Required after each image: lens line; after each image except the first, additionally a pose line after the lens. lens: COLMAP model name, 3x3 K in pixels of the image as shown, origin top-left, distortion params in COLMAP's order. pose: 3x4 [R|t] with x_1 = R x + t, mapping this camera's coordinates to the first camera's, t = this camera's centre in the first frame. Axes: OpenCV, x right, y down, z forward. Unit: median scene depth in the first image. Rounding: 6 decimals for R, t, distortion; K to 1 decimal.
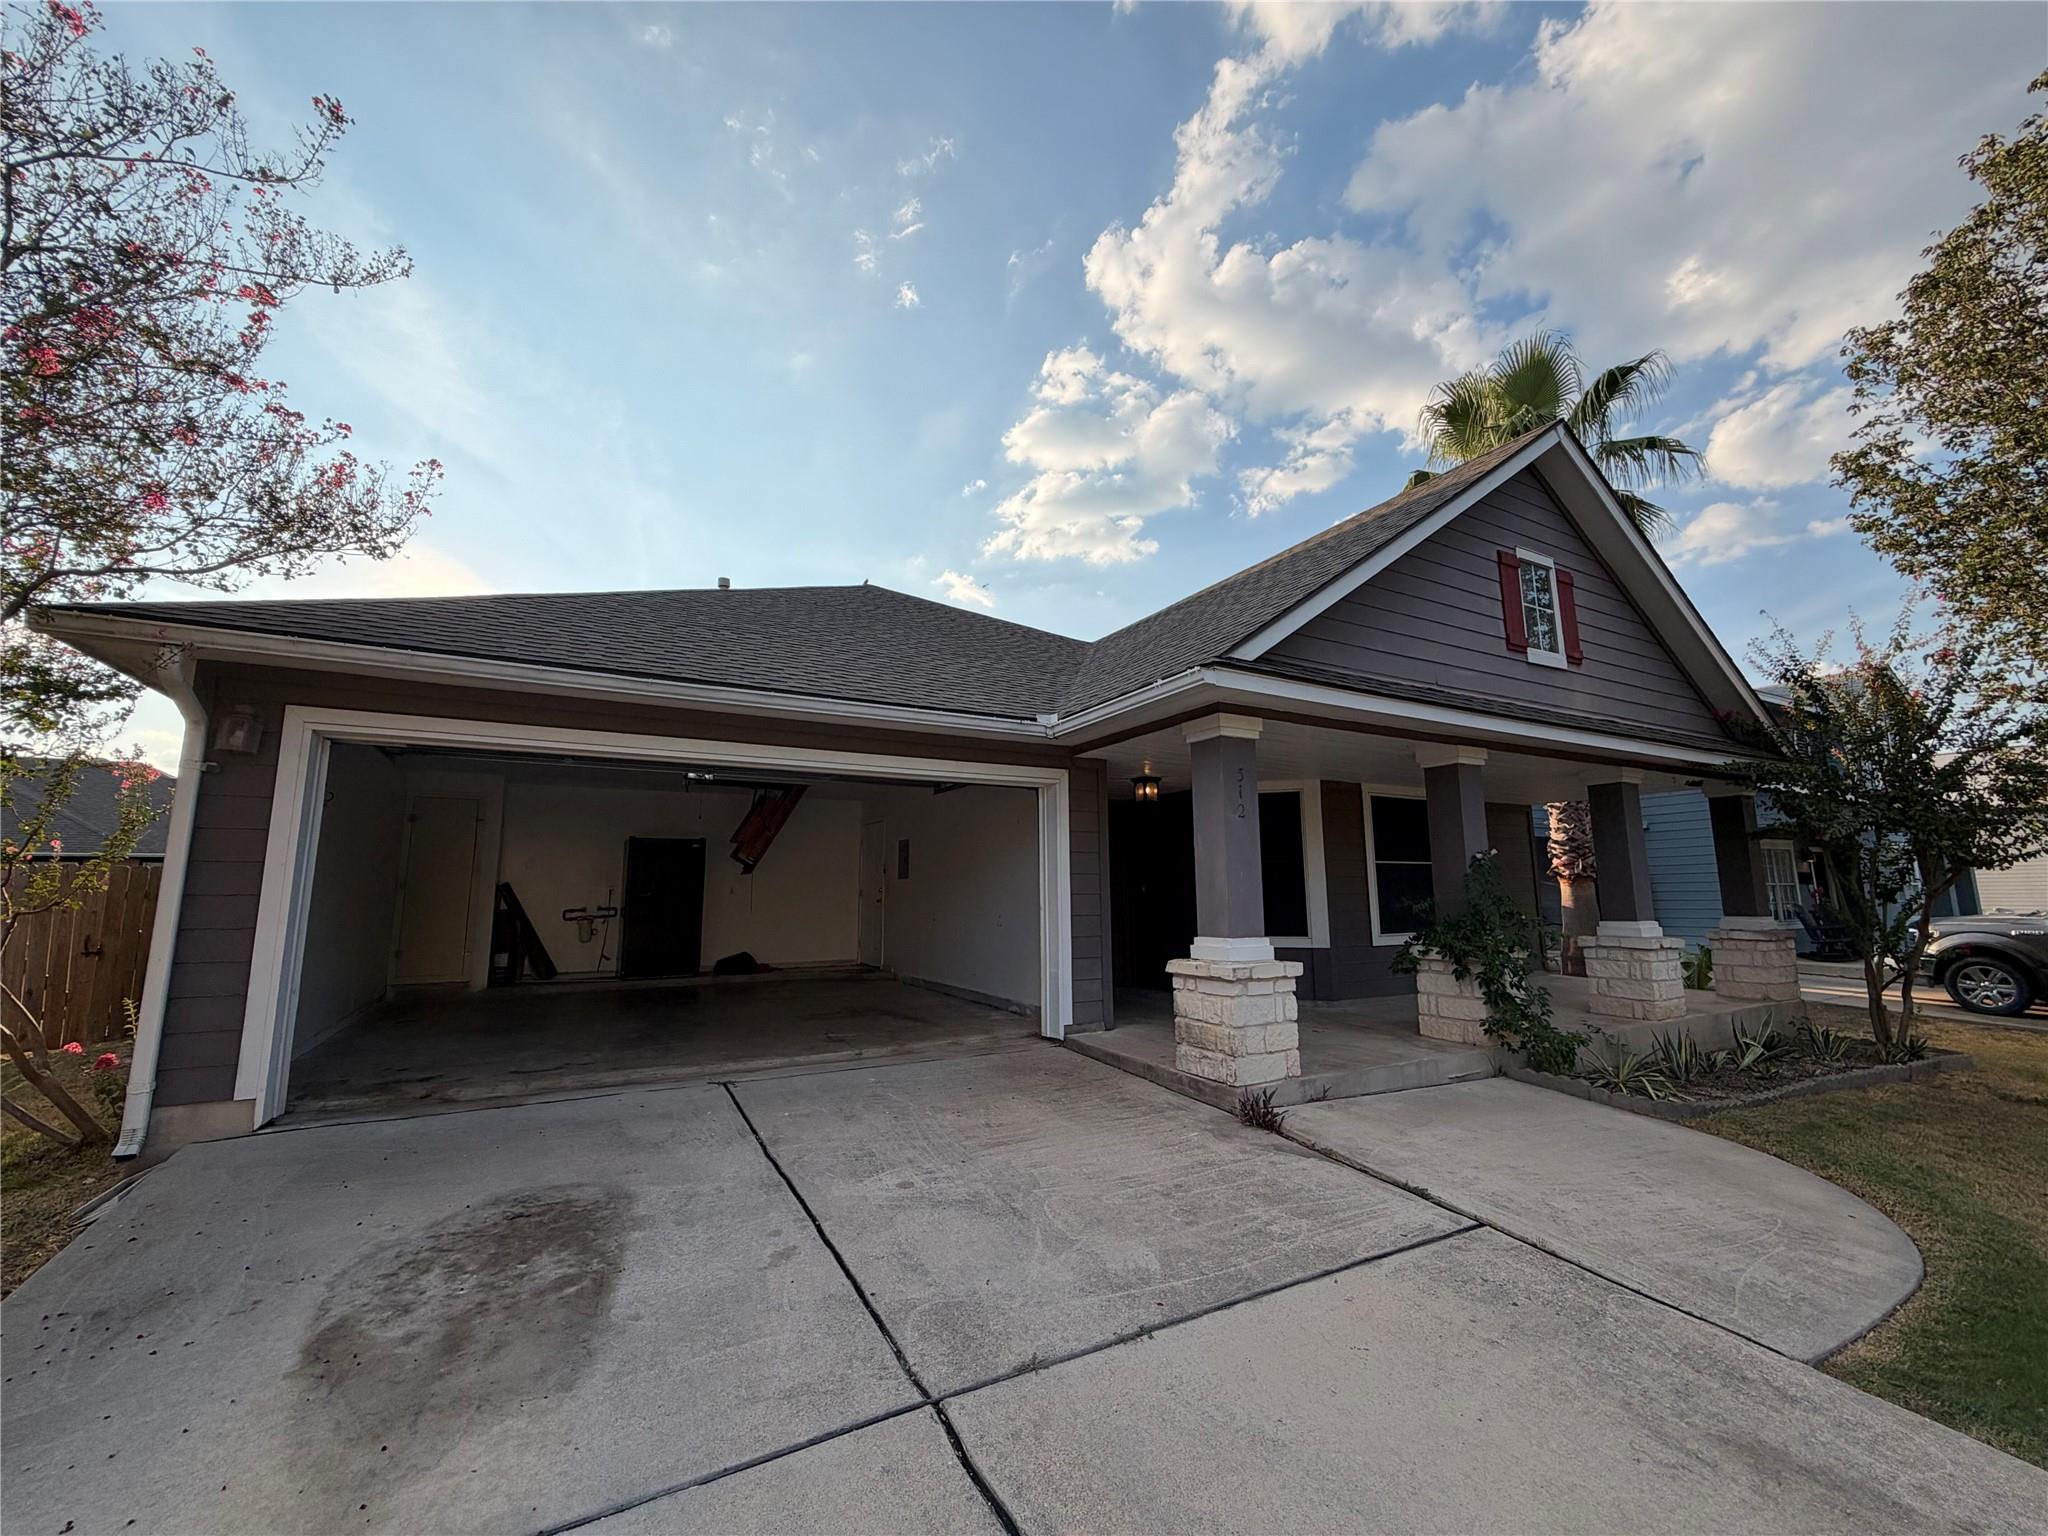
lens RADIAL K [[817.6, 0, 1024.0], [0, 817.6, 768.0], [0, 0, 1]] dist [-0.001182, 0.000002]
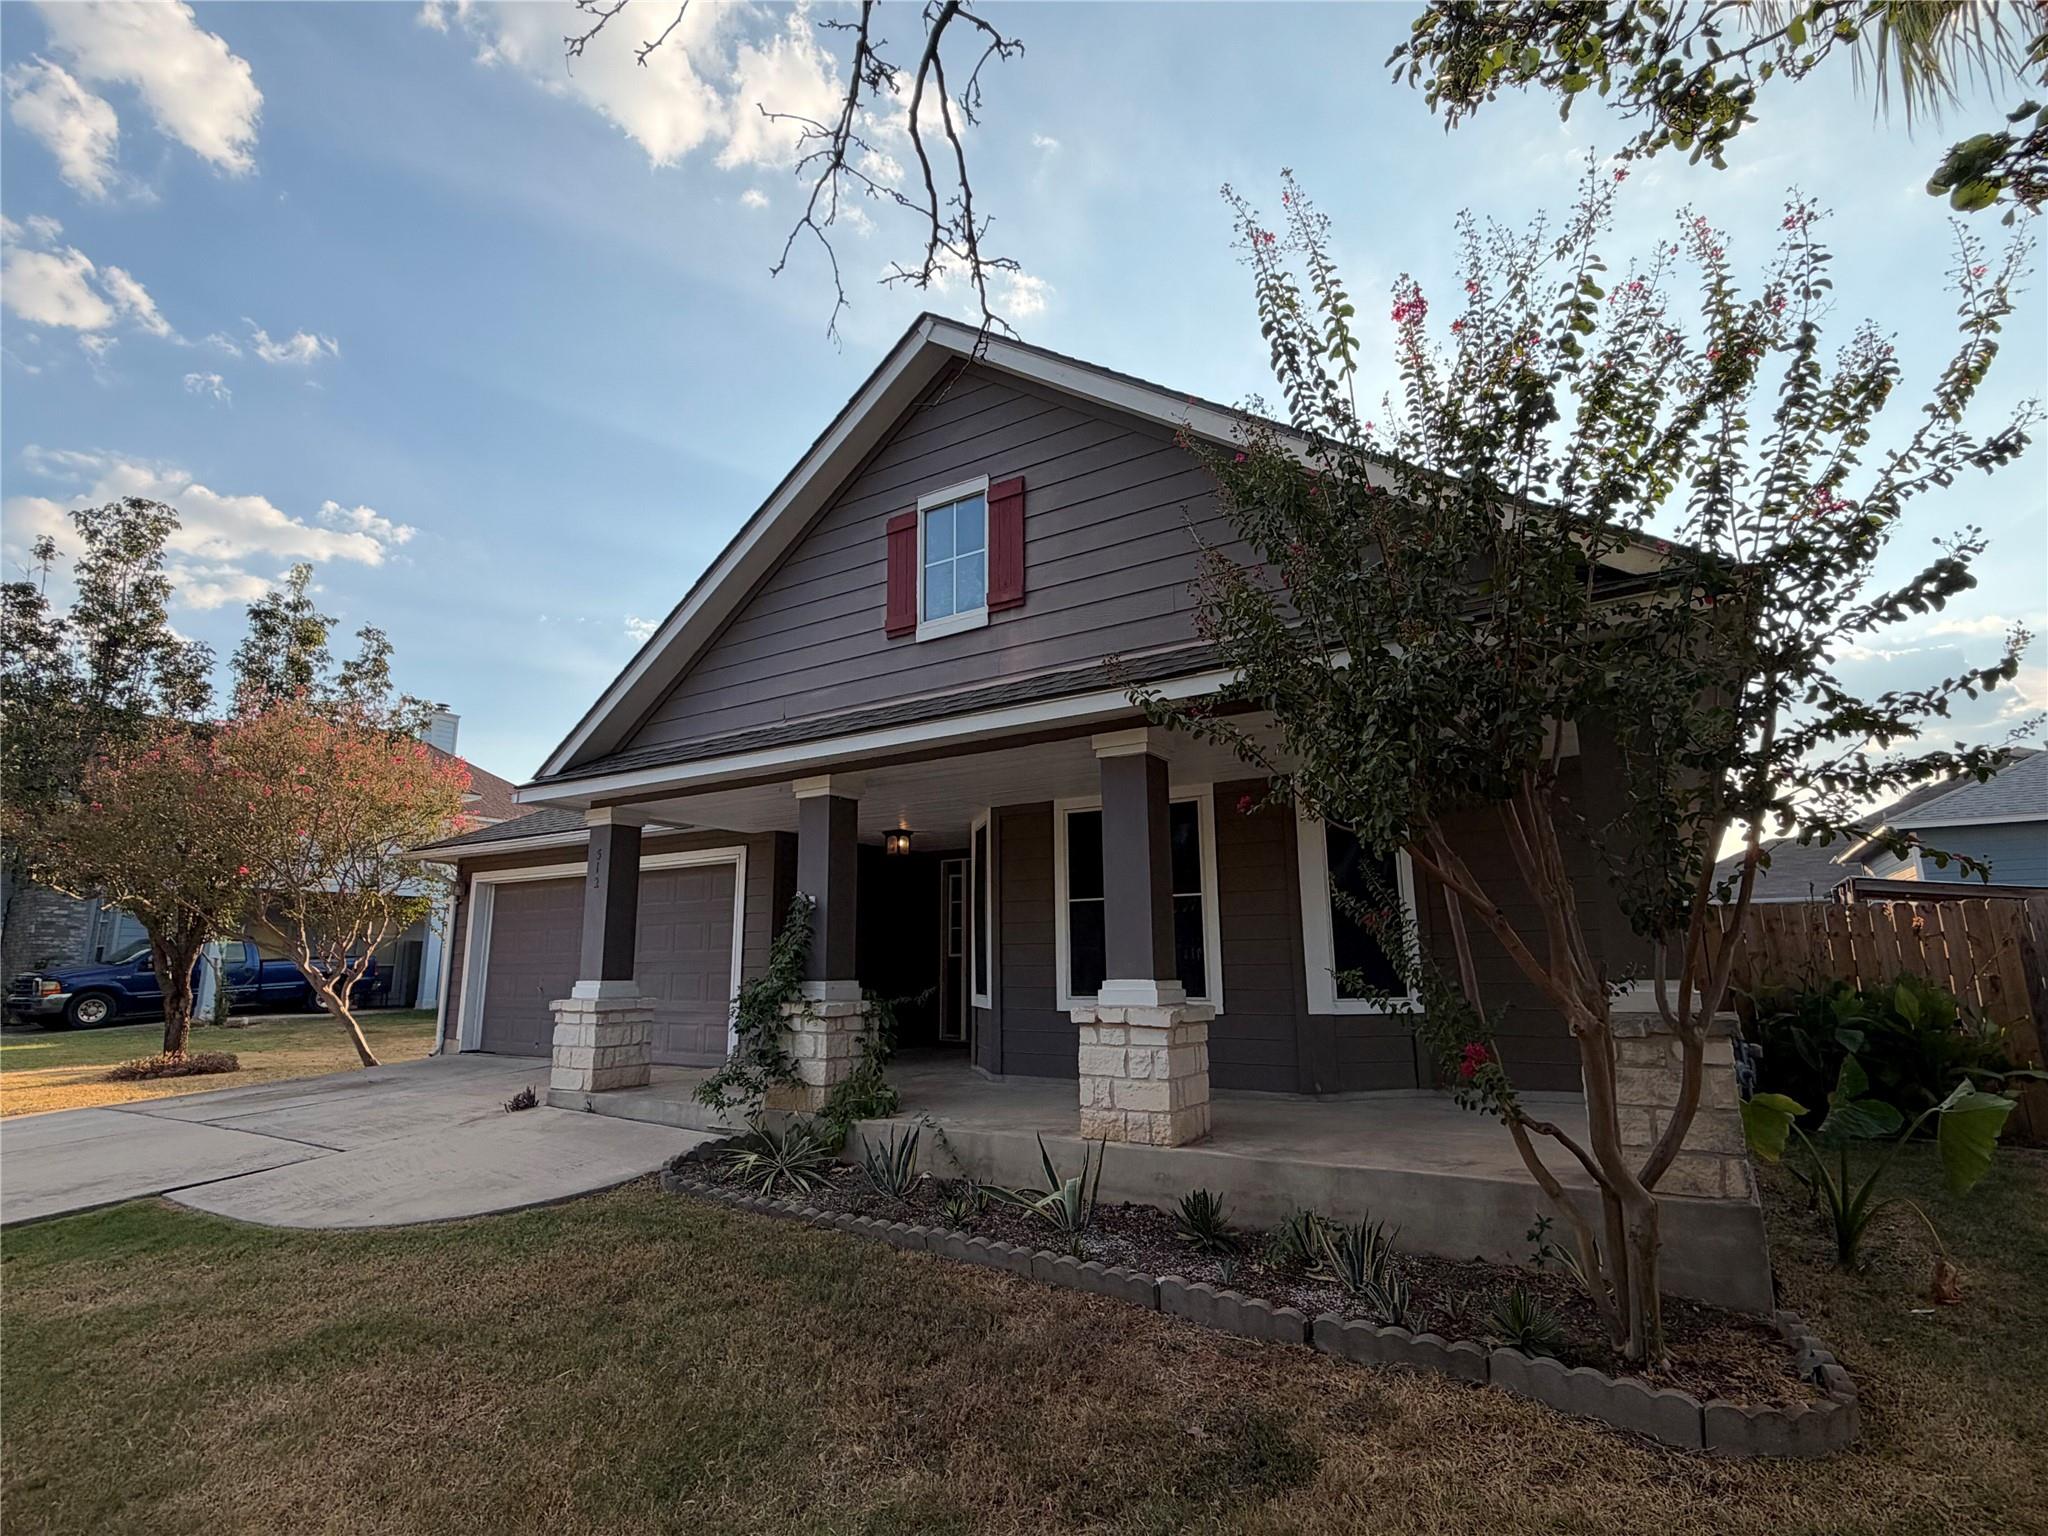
lens RADIAL K [[1015.5, 0, 1024.0], [0, 1015.5, 768.0], [0, 0, 1]] dist [-0.000898, -0.000028]
pose [[0.470383, -0.168588, -0.866209, 2.352587], [0.141741, 0.983271, -0.114401, 0.180122], [0.871005, -0.068965, 0.486409, 0.961683]]
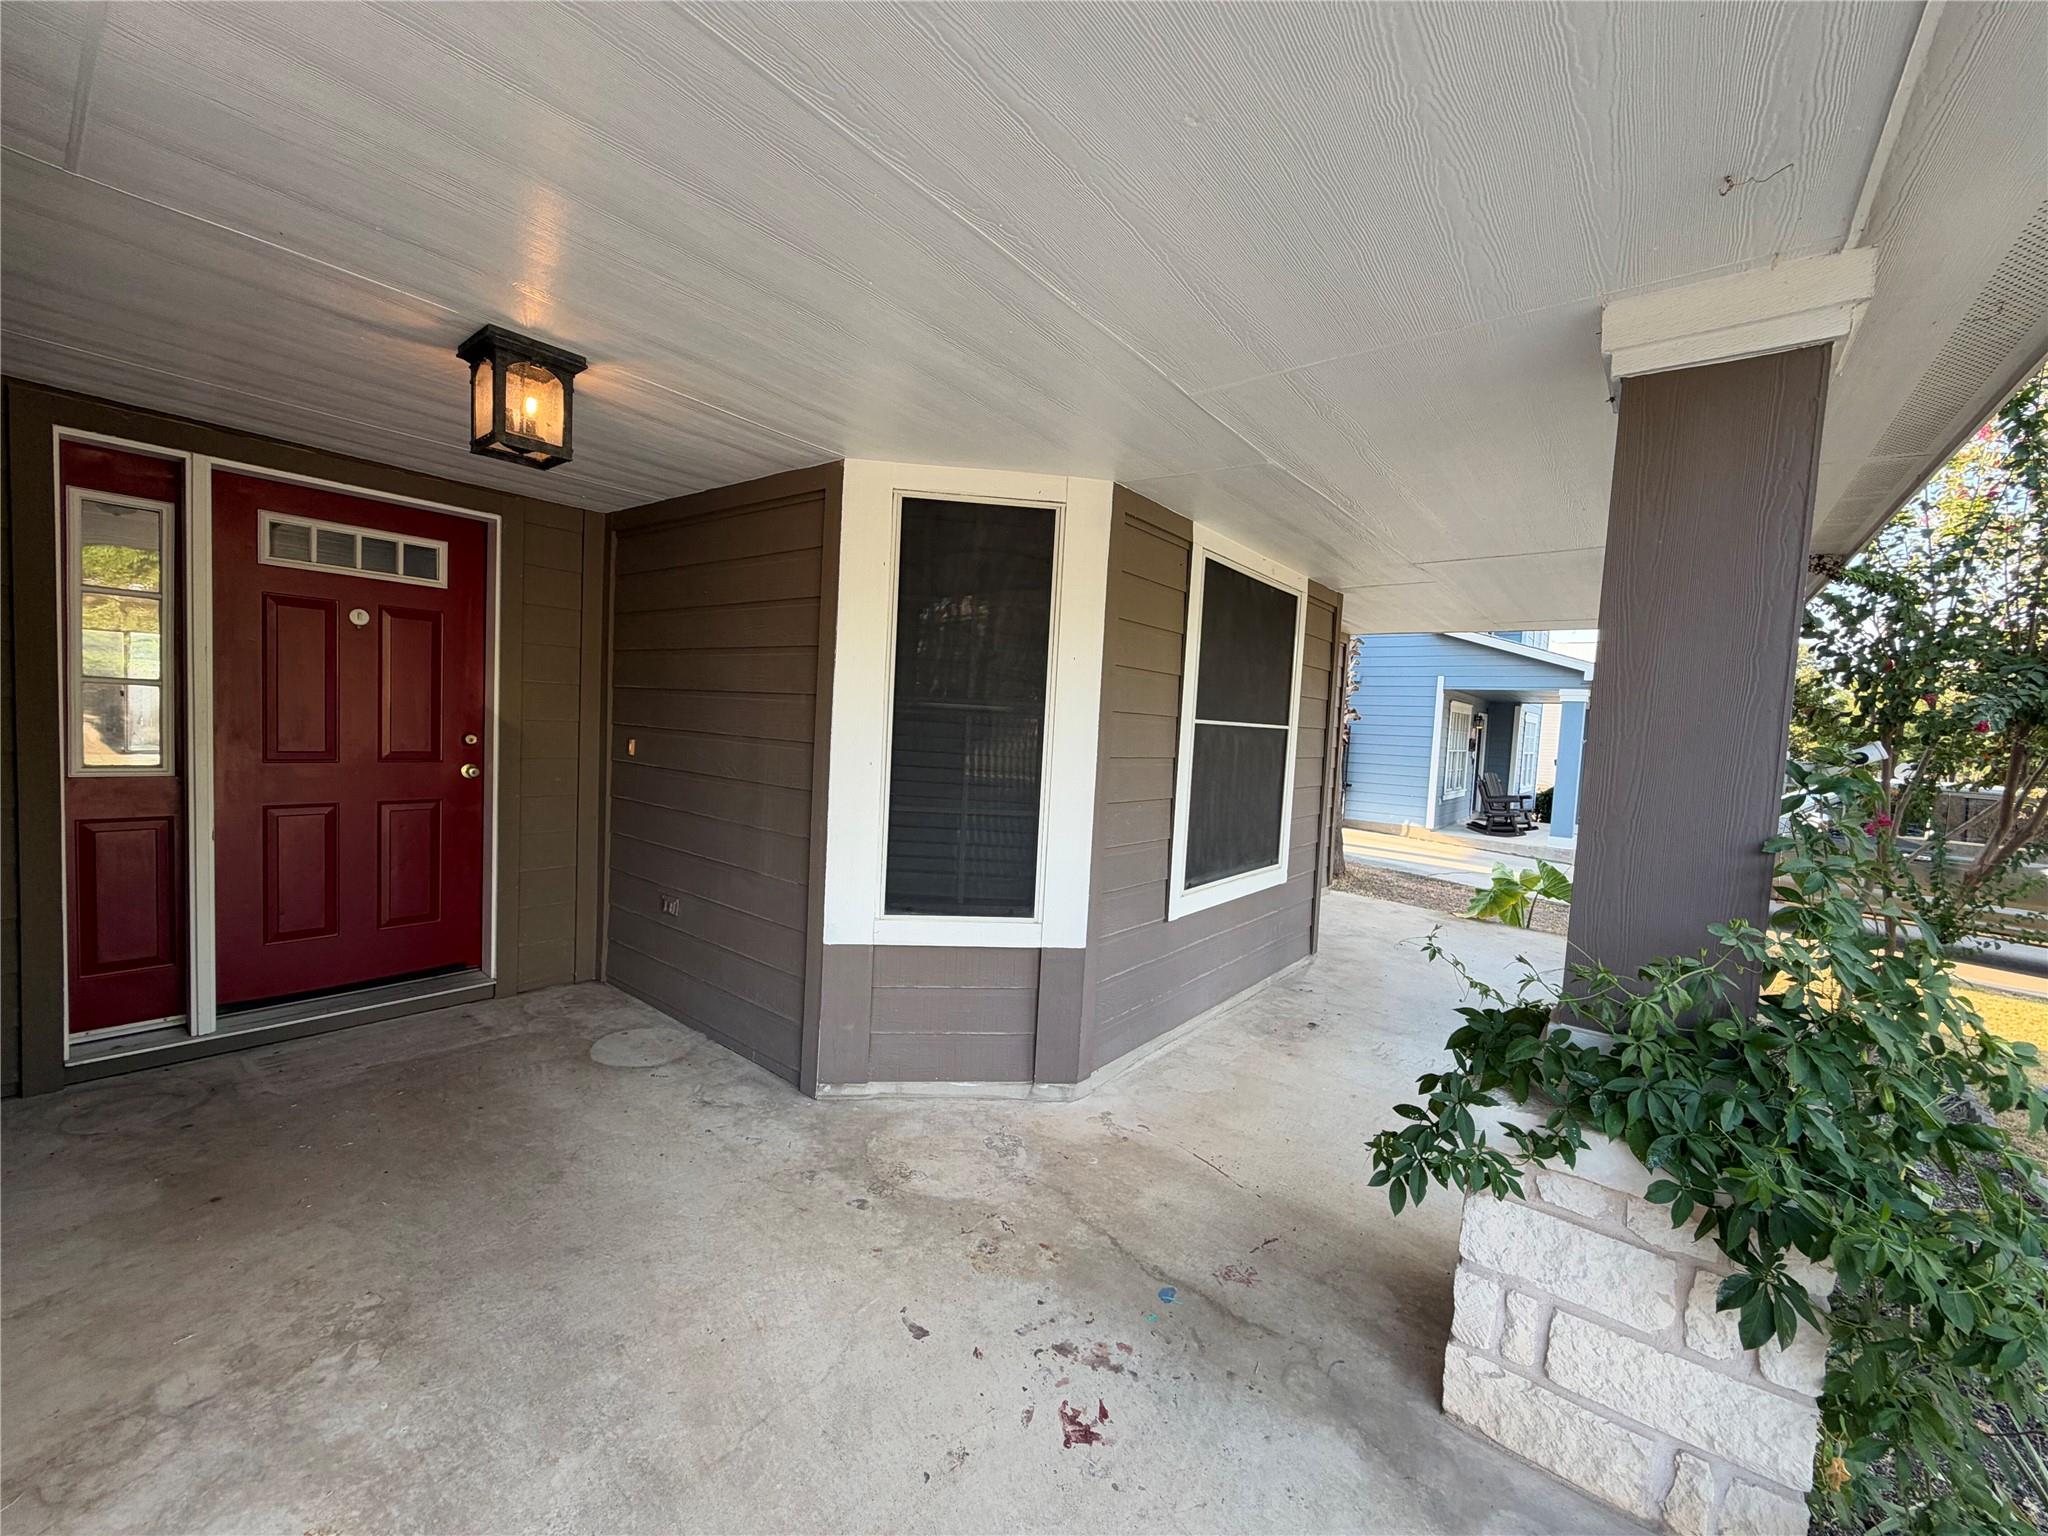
lens RADIAL K [[817.6, 0, 1024.0], [0, 817.6, 768.0], [0, 0, 1]] dist [-0.001182, 0.000002]
pose [[0.920692, 0.032198, 0.388959, 0.356365], [-0.119483, 0.971994, 0.202363, 0.122659], [-0.371551, -0.232788, 0.898755, 1.229415]]
